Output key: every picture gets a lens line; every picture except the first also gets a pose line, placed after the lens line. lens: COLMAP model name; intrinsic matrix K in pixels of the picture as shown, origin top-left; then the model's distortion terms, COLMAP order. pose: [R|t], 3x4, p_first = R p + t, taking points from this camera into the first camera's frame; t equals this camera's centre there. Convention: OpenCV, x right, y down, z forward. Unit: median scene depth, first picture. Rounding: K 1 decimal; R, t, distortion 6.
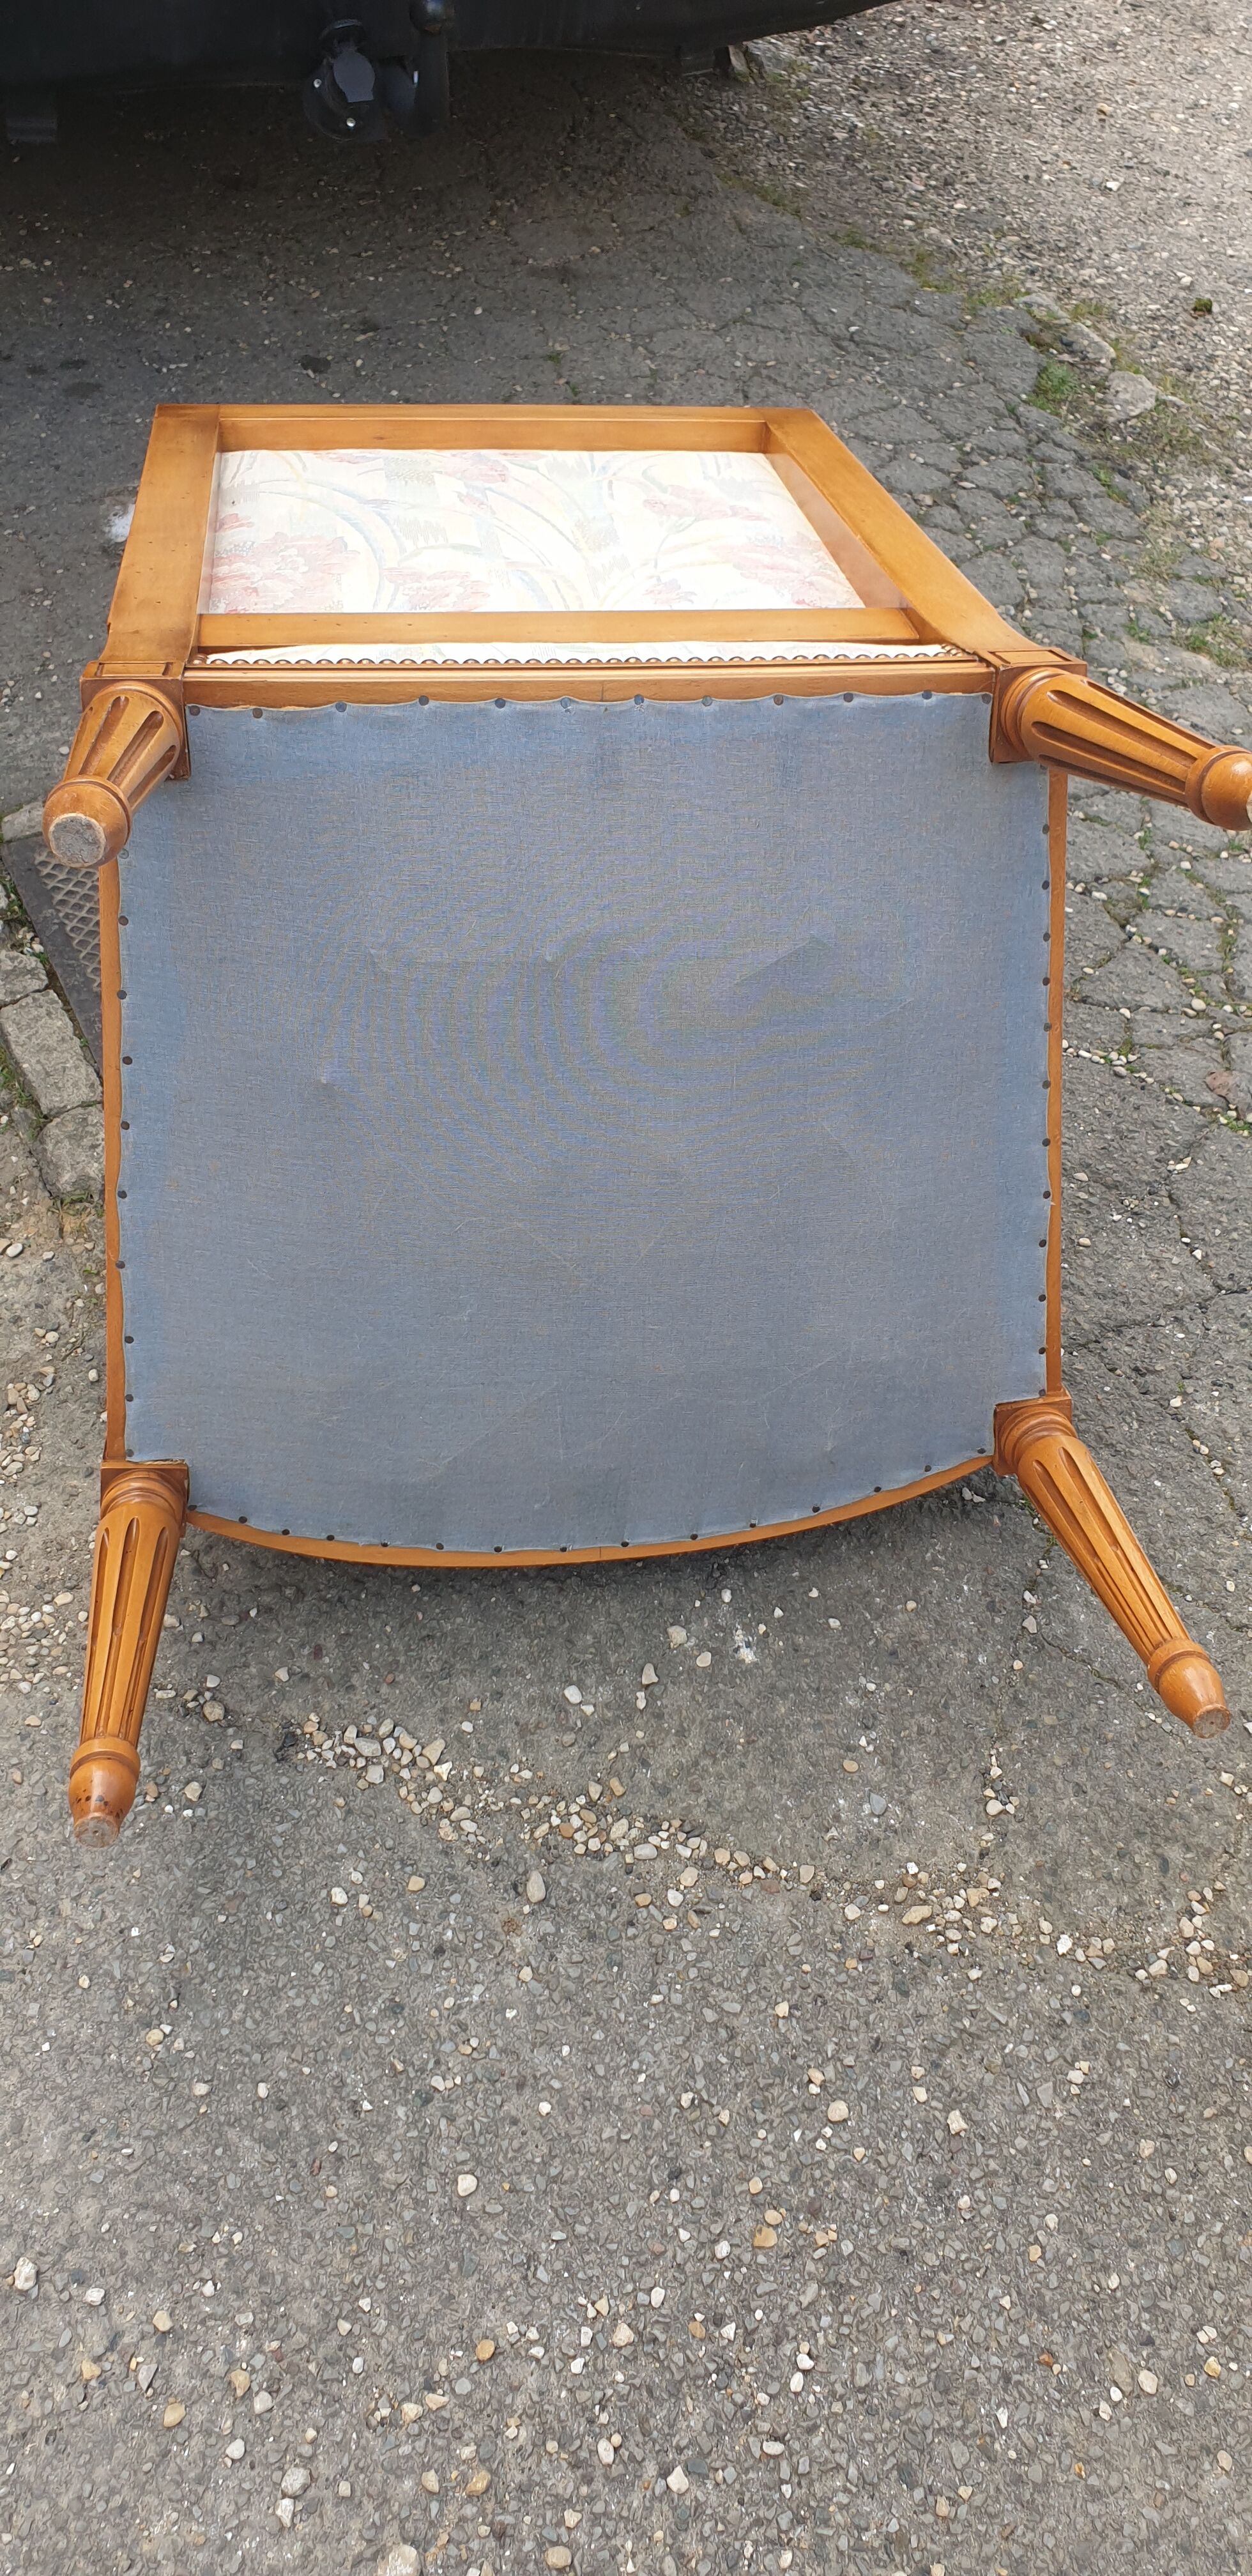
lens RADIAL K [[1938.8, 0, 642.6], [0, 1938.8, 1303.8], [0, 0, 1]] dist [0.022333, 0.013608]
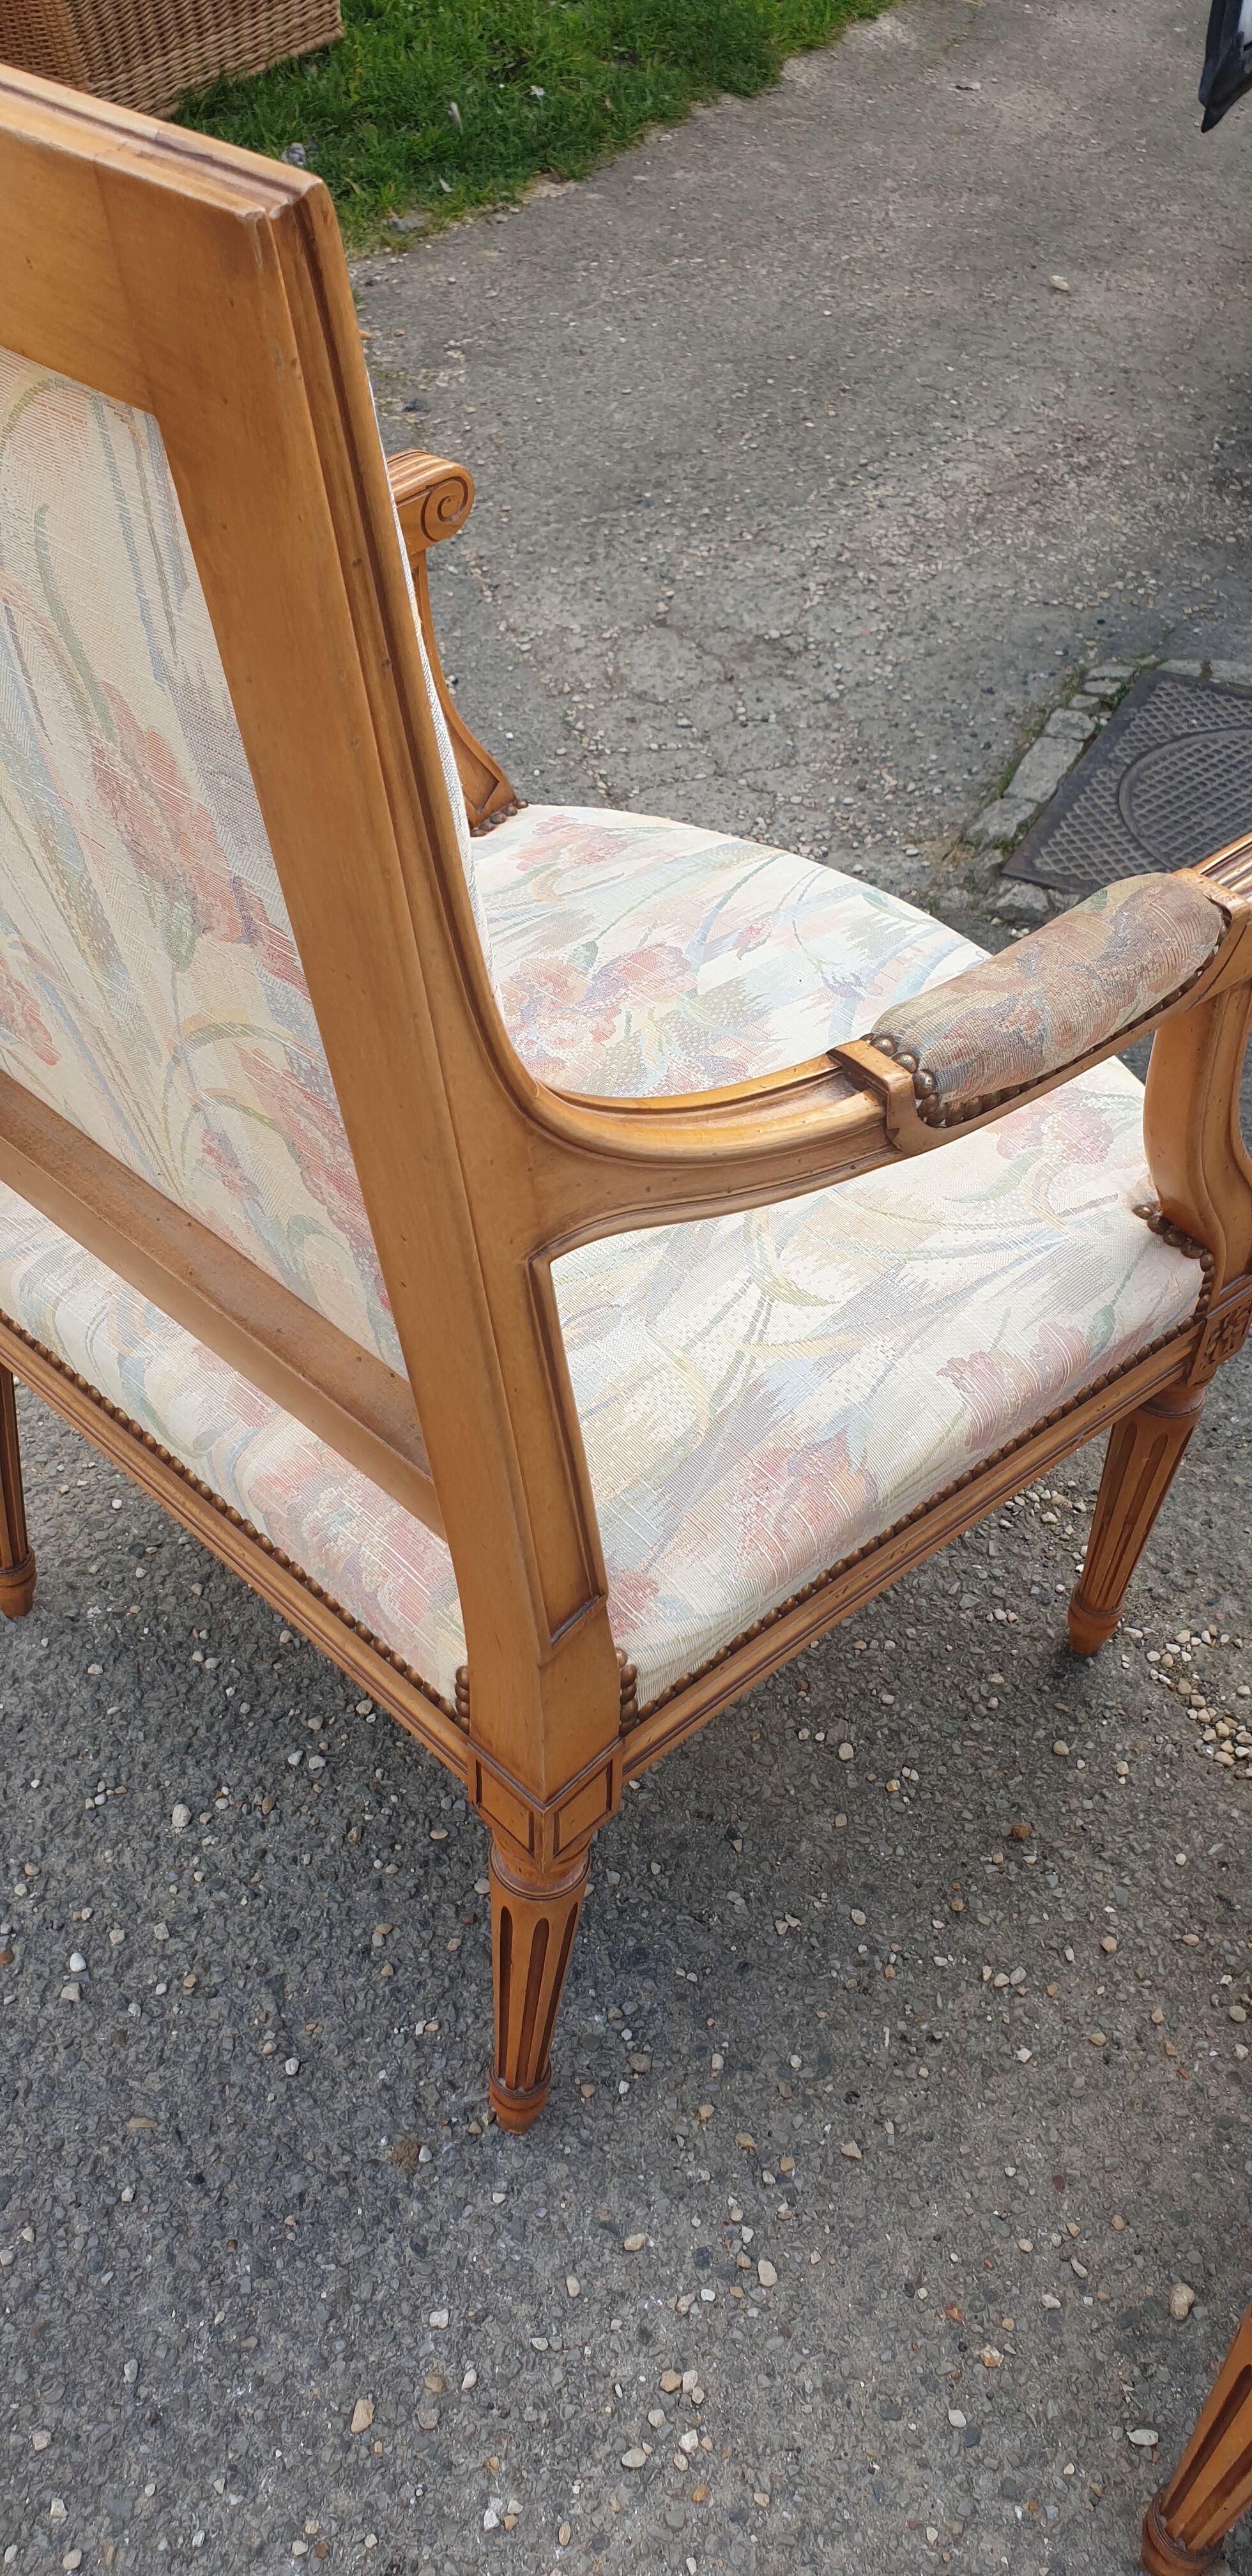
lens RADIAL K [[1938.8, 0, 629.1], [0, 1938.8, 1284.7], [0, 0, 1]] dist [0.022333, 0.013608]
pose [[0.609853, 0.548683, -0.571862, 0.567213], [-0.622321, 0.778336, 0.083124, 0.251562], [0.490709, 0.305189, 0.816128, -0.101598]]
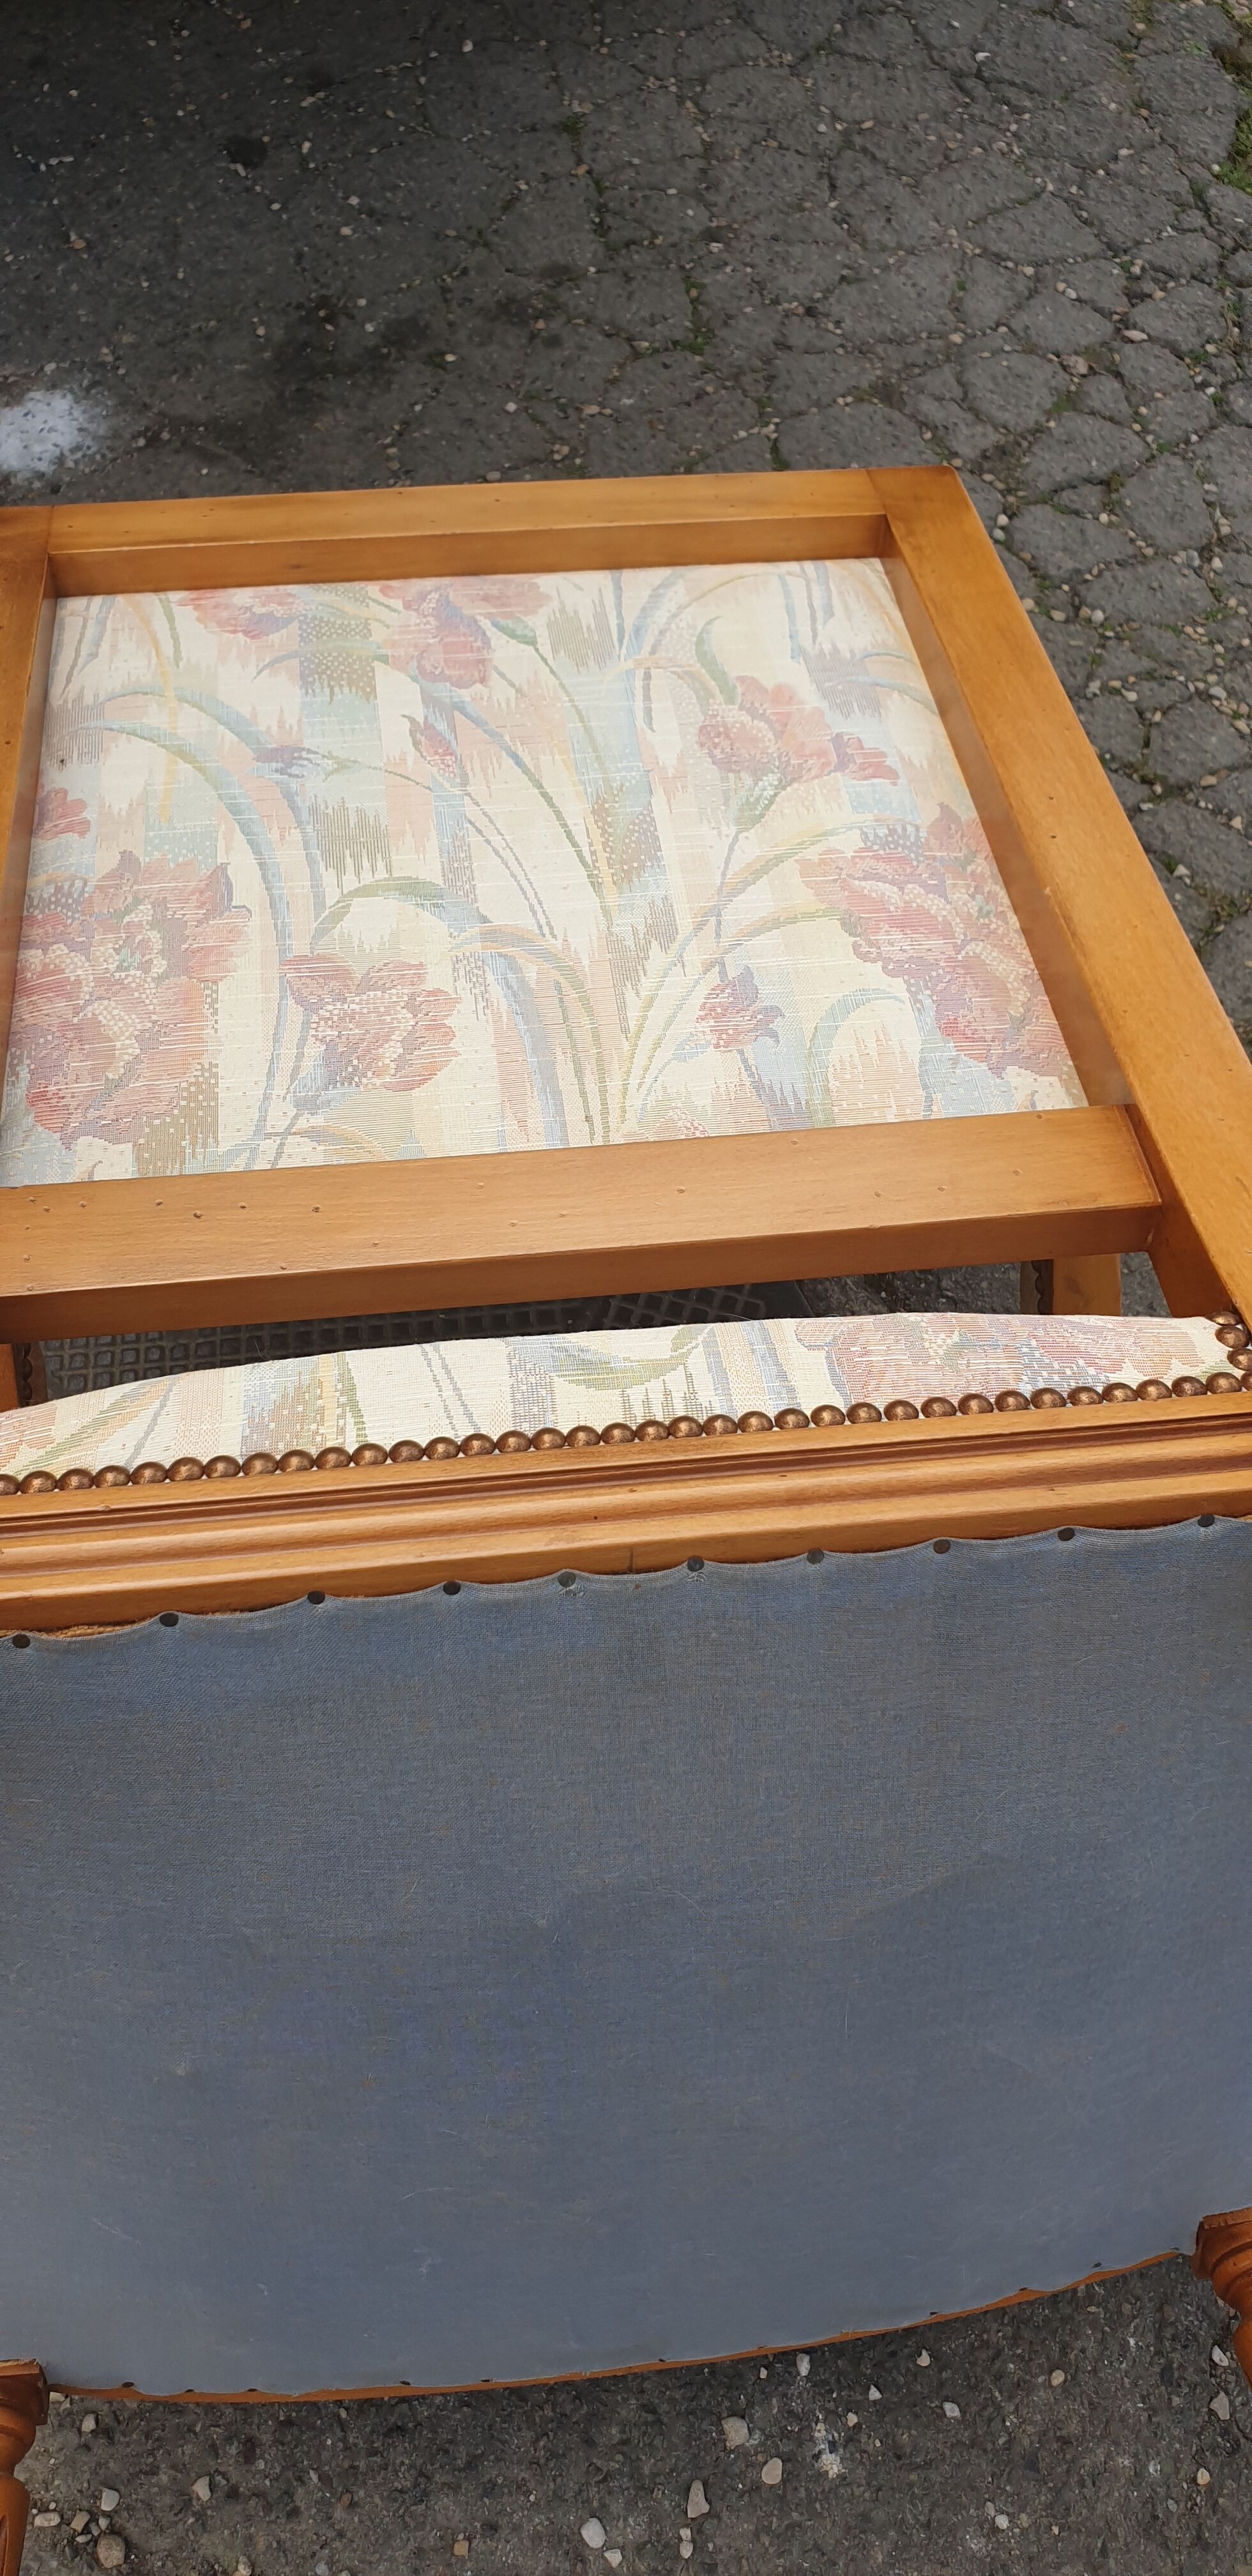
lens RADIAL K [[1938.8, 0, 602.1], [0, 1938.8, 1343.1], [0, 0, 1]] dist [0.022333, 0.013608]
pose [[0.999248, 0.004800, -0.038473, -0.006288], [0.003587, 0.976603, 0.215021, -0.397460], [0.038605, -0.214998, 0.975851, 0.370239]]
